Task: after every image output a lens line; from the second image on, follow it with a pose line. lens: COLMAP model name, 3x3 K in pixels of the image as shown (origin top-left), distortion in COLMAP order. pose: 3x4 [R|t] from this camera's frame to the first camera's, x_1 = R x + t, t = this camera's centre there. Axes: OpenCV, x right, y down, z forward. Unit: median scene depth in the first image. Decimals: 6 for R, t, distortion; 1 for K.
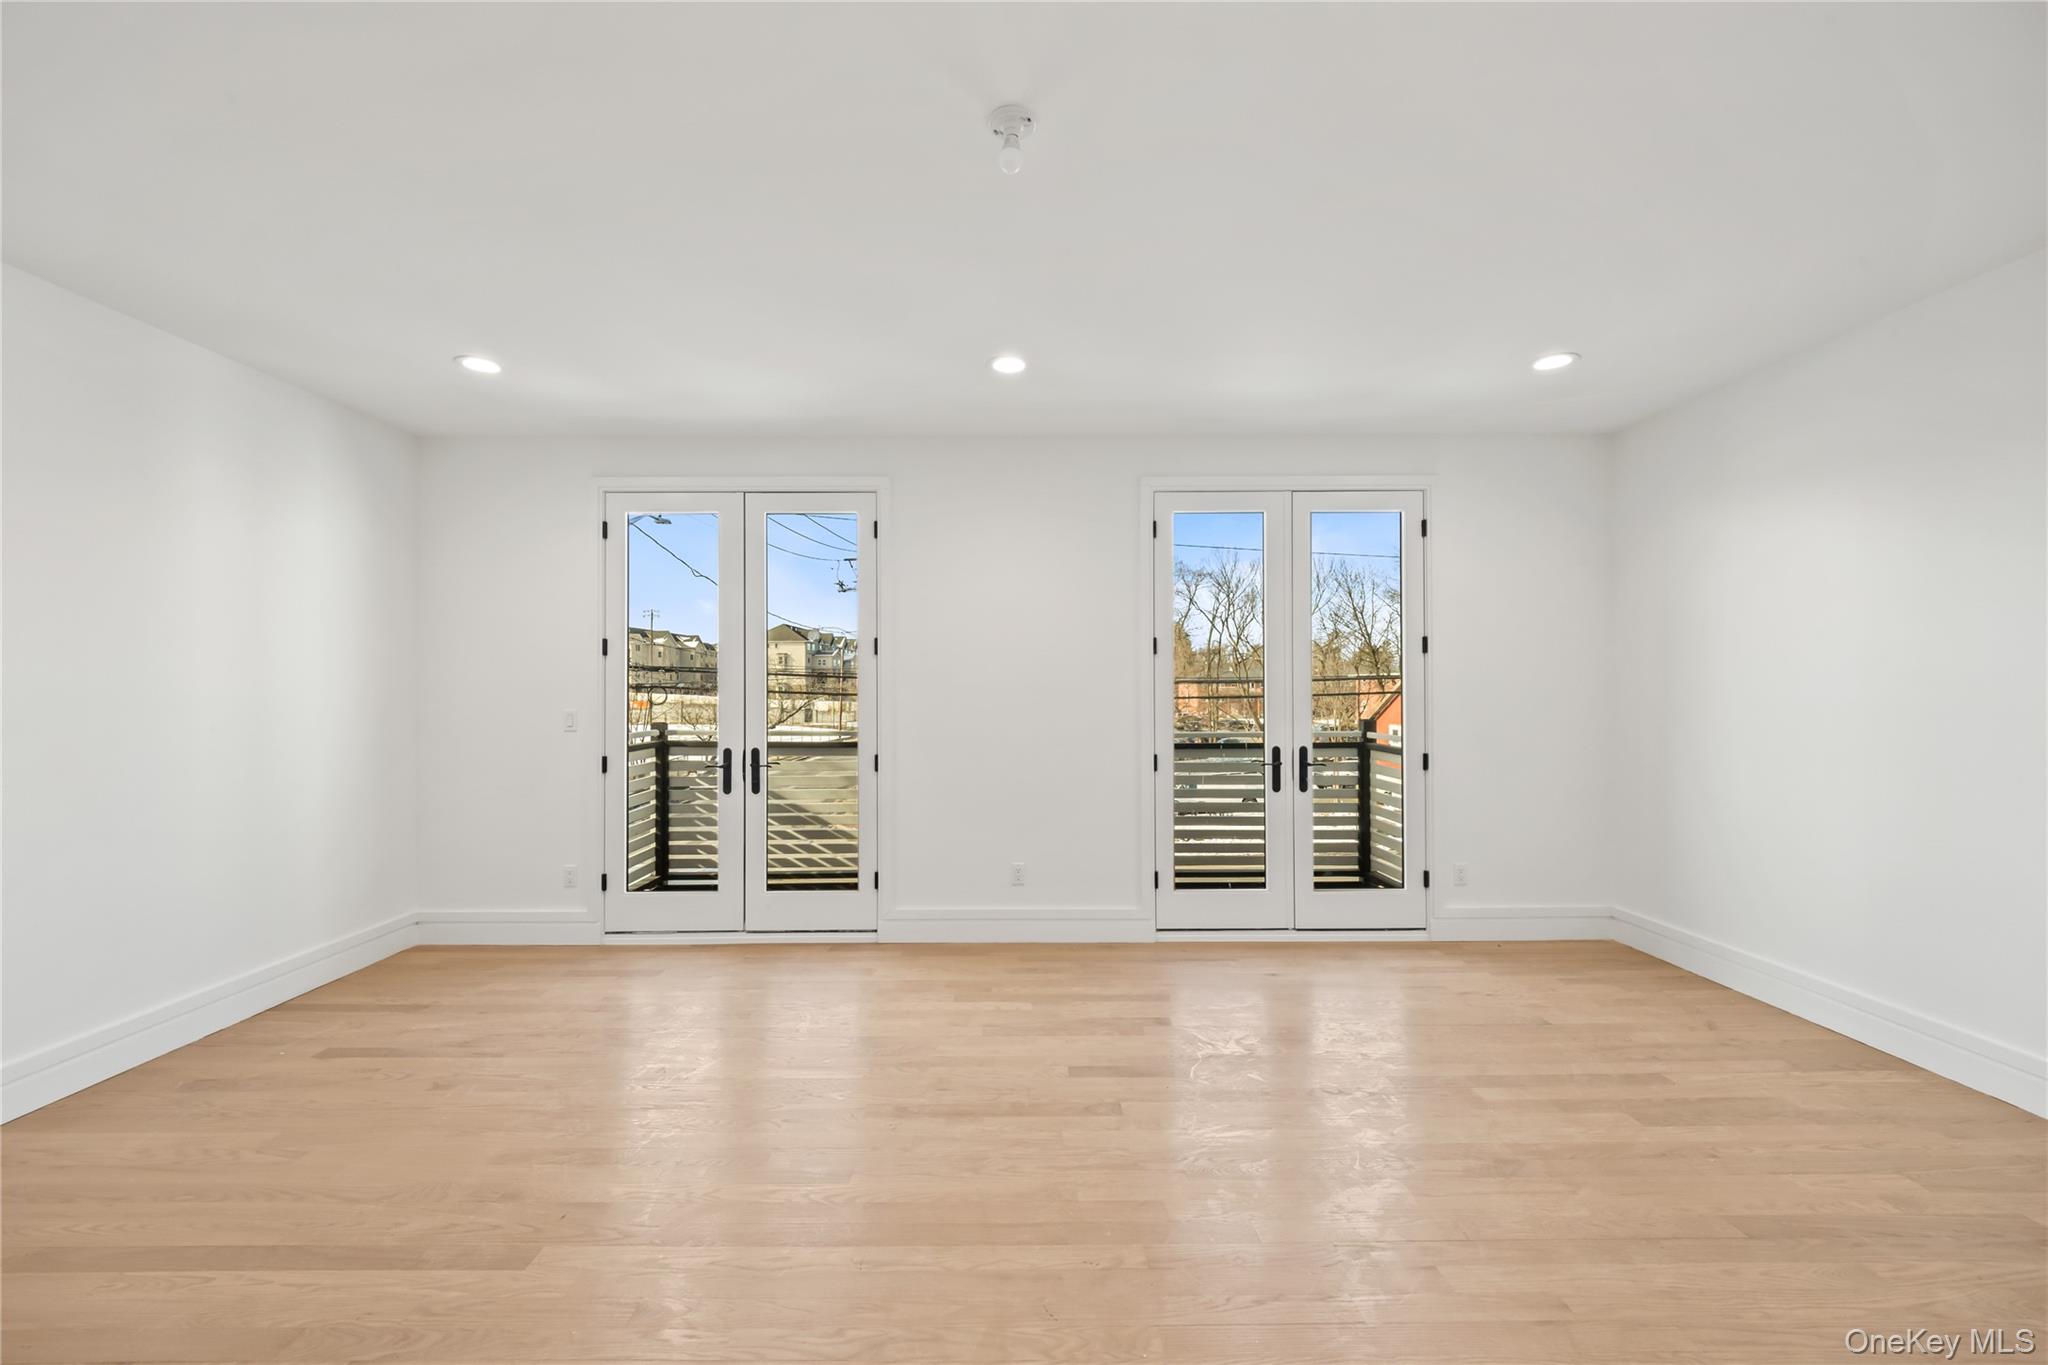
lens RADIAL K [[774.2, 0, 1014.2], [0, 774.2, 680.8], [0, 0, 1]] dist [-0.000919, -0.000127]
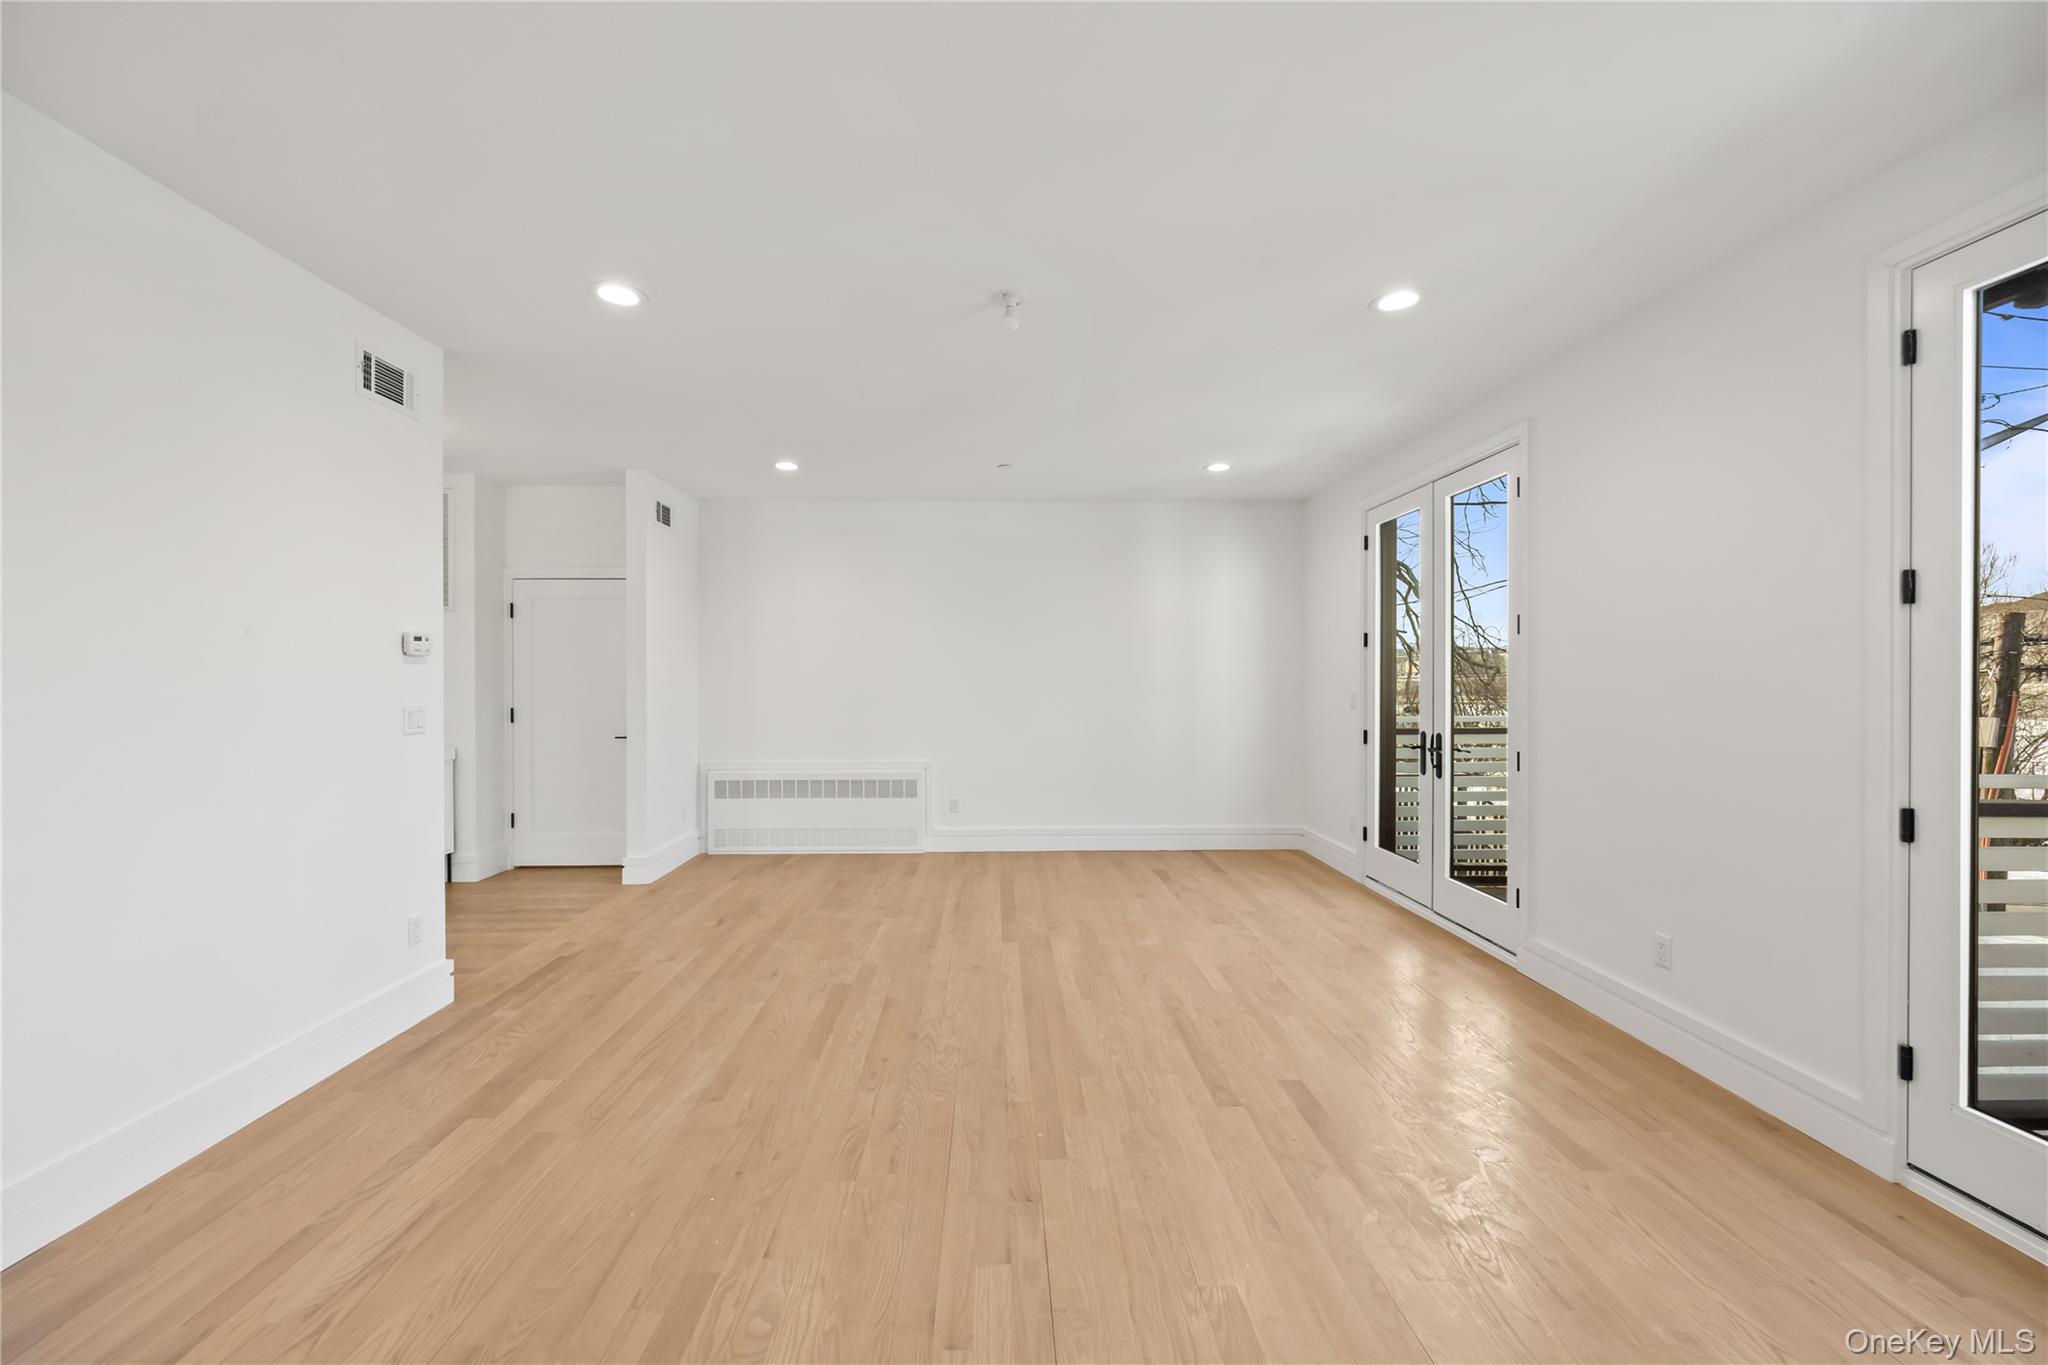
lens RADIAL K [[766.5, 0, 1024.0], [0, 766.5, 682.5], [0, 0, 1]] dist [0.009926, -0.006544]
pose [[0.036913, 0.010508, -0.999263, 0.780991], [0.009594, 0.999895, 0.010869, 0.005673], [0.999272, -0.009988, 0.036808, 0.510973]]
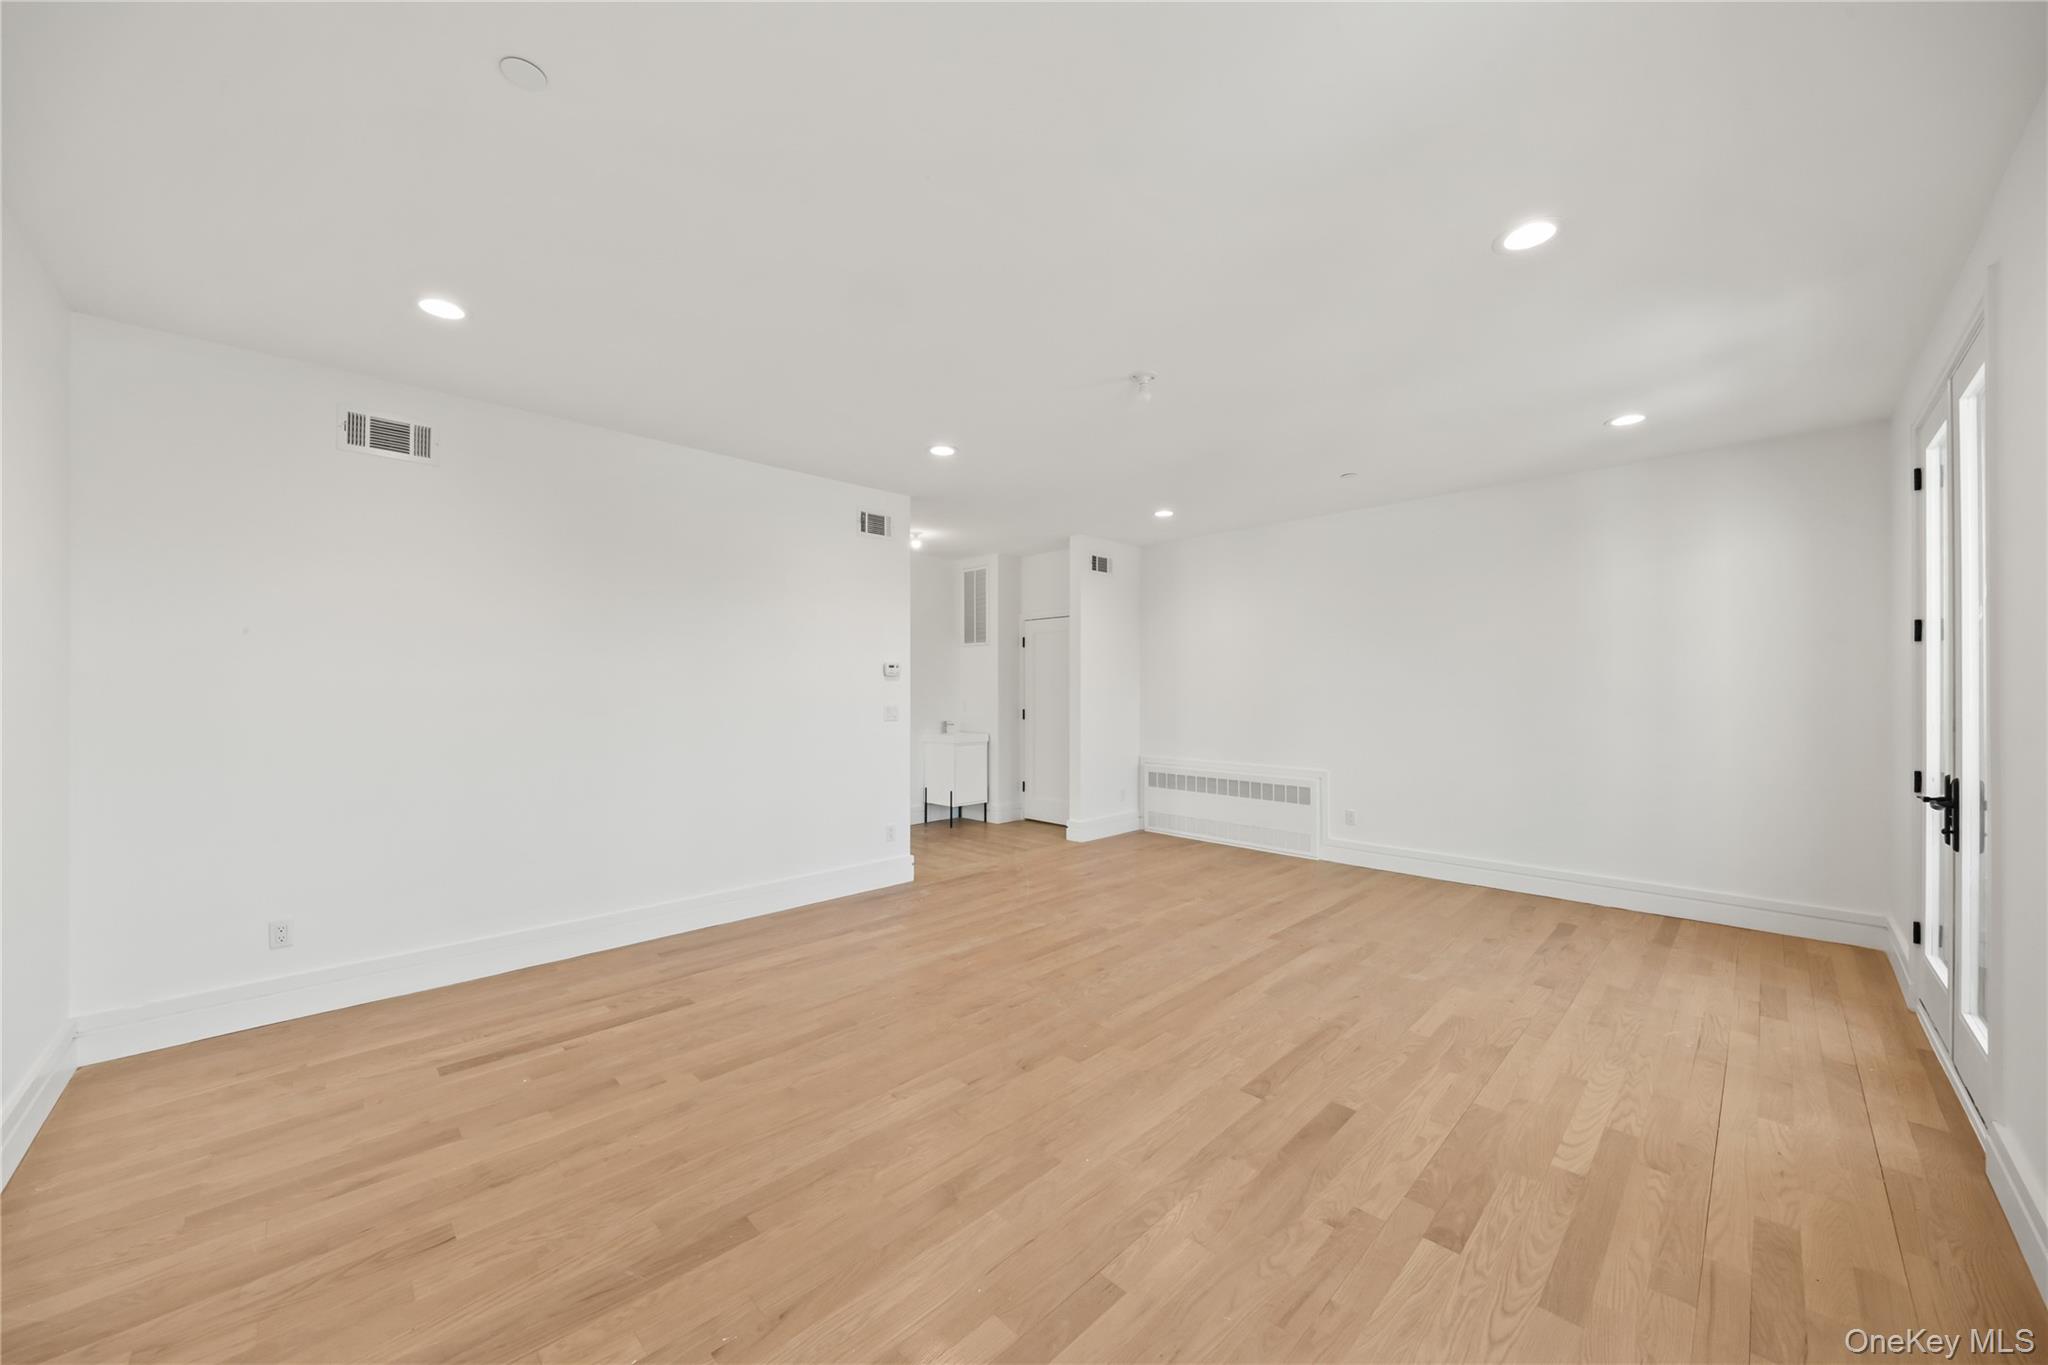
lens RADIAL K [[752.2, 0, 1024.2], [0, 752.2, 689.3], [0, 0, 1]] dist [0.001601, -0.005638]
pose [[-0.705181, 0.005159, -0.709009, 0.758908], [0.009035, 0.999958, -0.001710, 0.009274], [0.708970, -0.007611, -0.705198, 1.073486]]
